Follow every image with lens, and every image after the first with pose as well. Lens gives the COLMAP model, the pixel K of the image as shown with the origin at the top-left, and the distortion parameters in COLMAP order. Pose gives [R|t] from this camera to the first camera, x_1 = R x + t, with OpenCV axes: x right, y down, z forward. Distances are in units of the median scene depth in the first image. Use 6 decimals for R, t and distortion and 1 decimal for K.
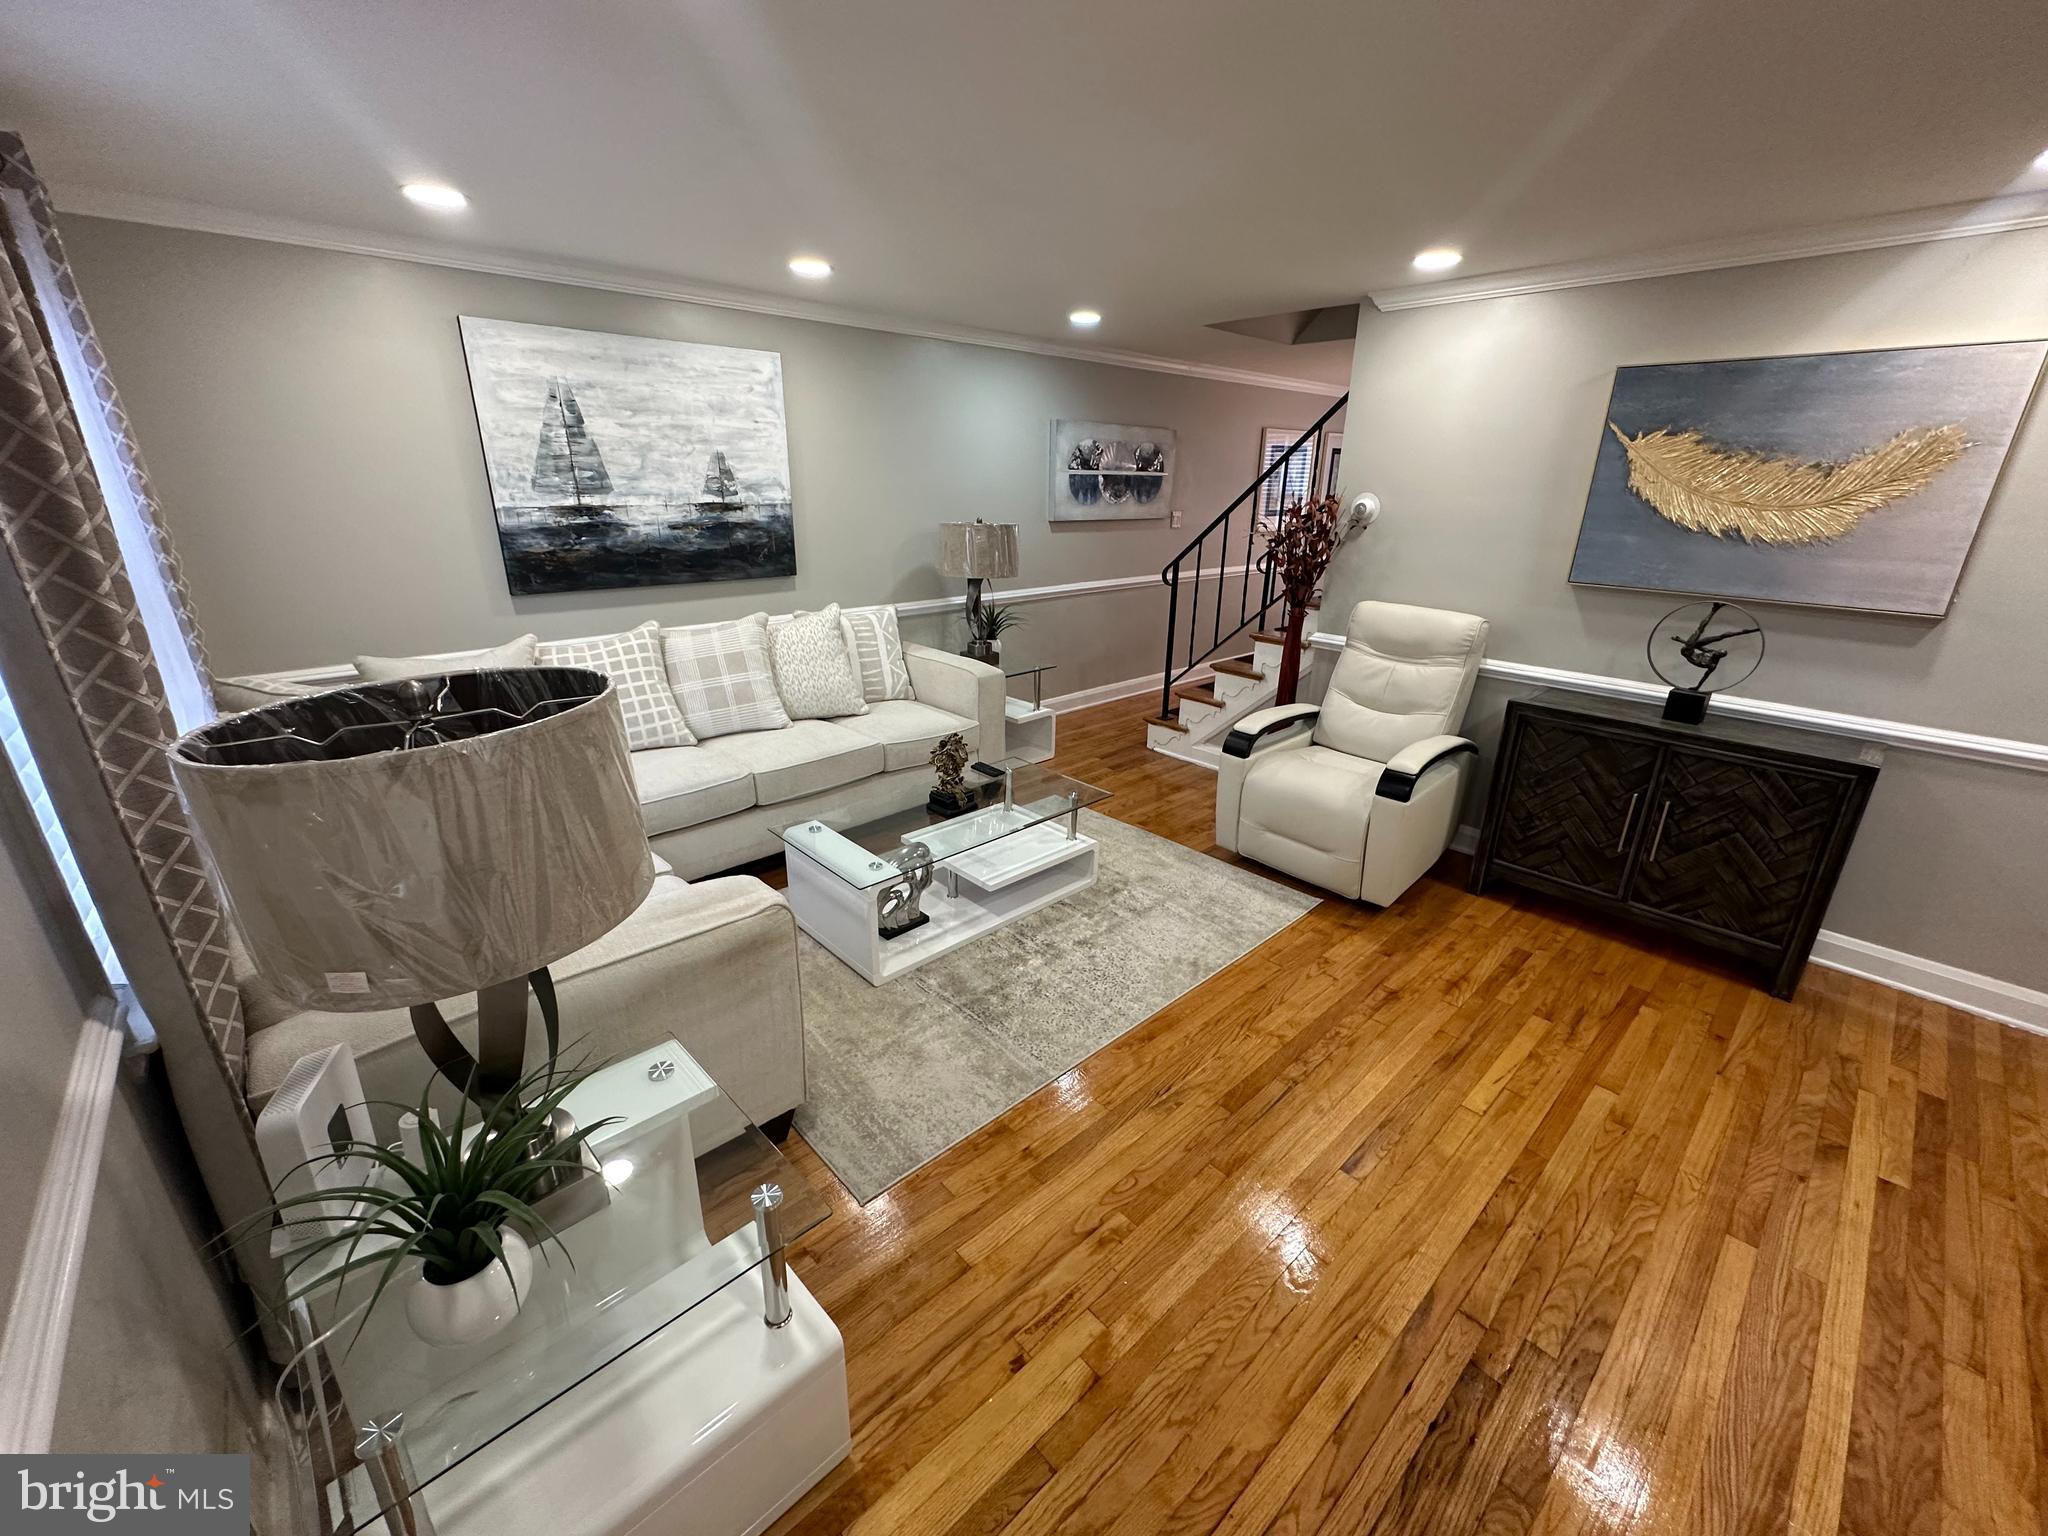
lens RADIAL K [[818.9, 0, 1027.2], [0, 818.9, 769.2], [0, 0, 1]] dist [-0.004080, 0.001072]
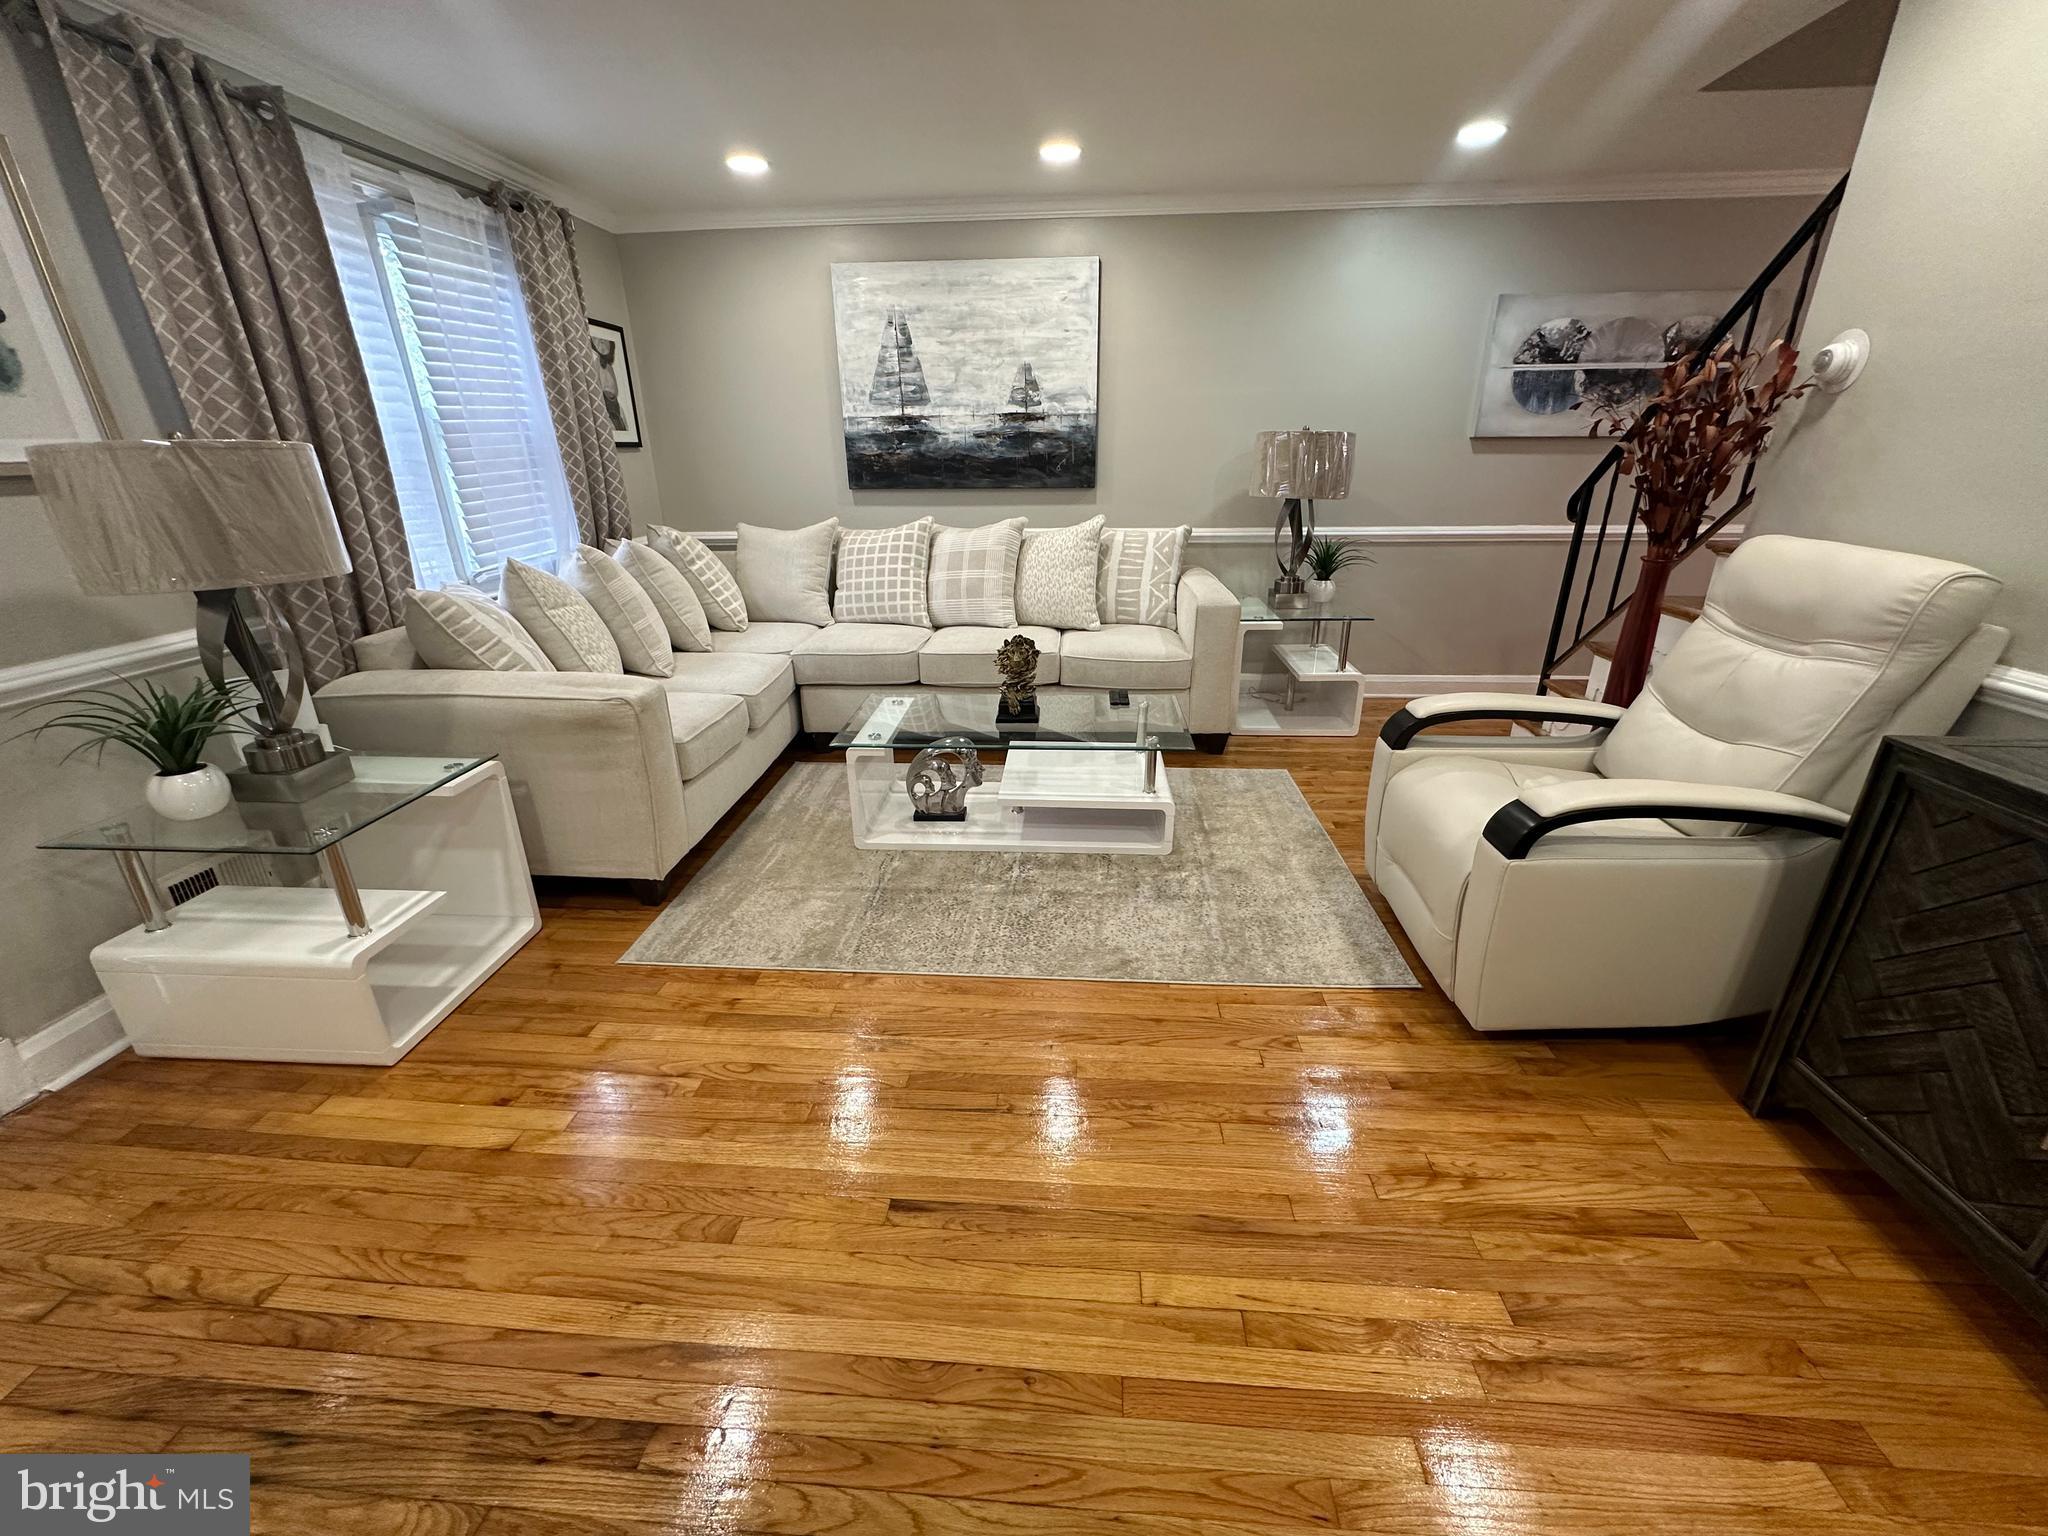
lens RADIAL K [[818.9, 0, 1015.1], [0, 818.9, 766.9], [0, 0, 1]] dist [-0.004080, 0.001072]
pose [[0.678704, 0.249359, -0.690783, 0.492250], [-0.229074, 0.965546, 0.123475, -0.010497], [0.697772, 0.074438, 0.712442, 0.282815]]
